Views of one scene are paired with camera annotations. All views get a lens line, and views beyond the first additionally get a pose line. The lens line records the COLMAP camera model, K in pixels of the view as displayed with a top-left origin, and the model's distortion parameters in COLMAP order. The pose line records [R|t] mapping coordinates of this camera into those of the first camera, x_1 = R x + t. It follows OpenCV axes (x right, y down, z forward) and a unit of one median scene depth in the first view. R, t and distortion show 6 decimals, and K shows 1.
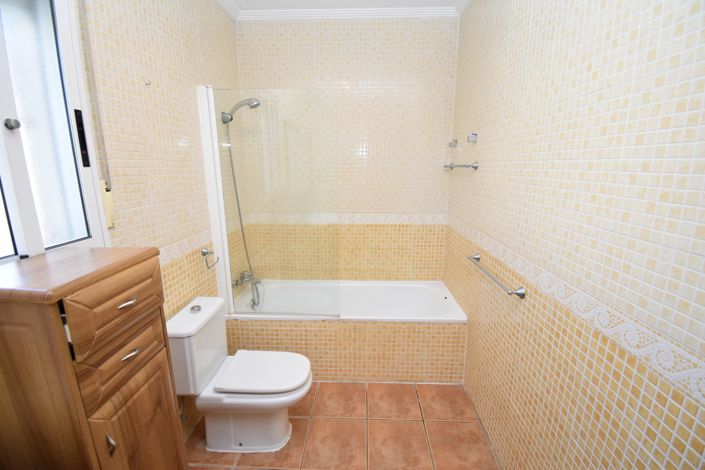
lens RADIAL K [[308.6, 0, 354.1], [0, 308.6, 232.6], [0, 0, 1]] dist [0.013266, -0.021760]
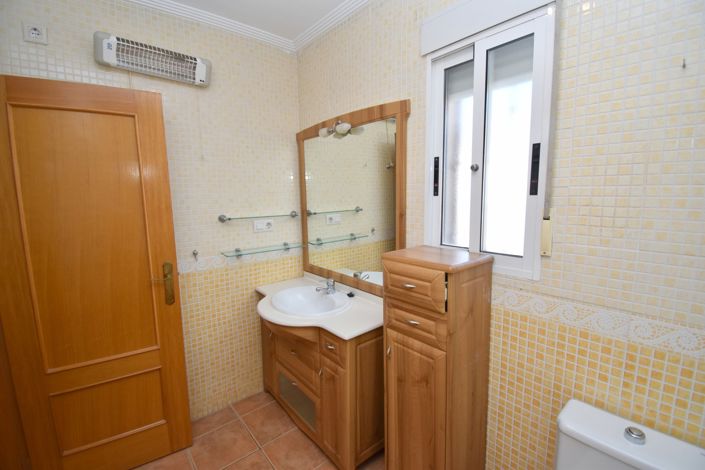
lens RADIAL K [[308.6, 0, 354.1], [0, 308.6, 232.6], [0, 0, 1]] dist [0.013266, -0.021760]
pose [[-0.742752, 0.093492, -0.663008, 0.416449], [-0.129234, 0.951567, 0.278959, -0.384633], [0.656977, 0.292880, -0.694696, 1.711522]]
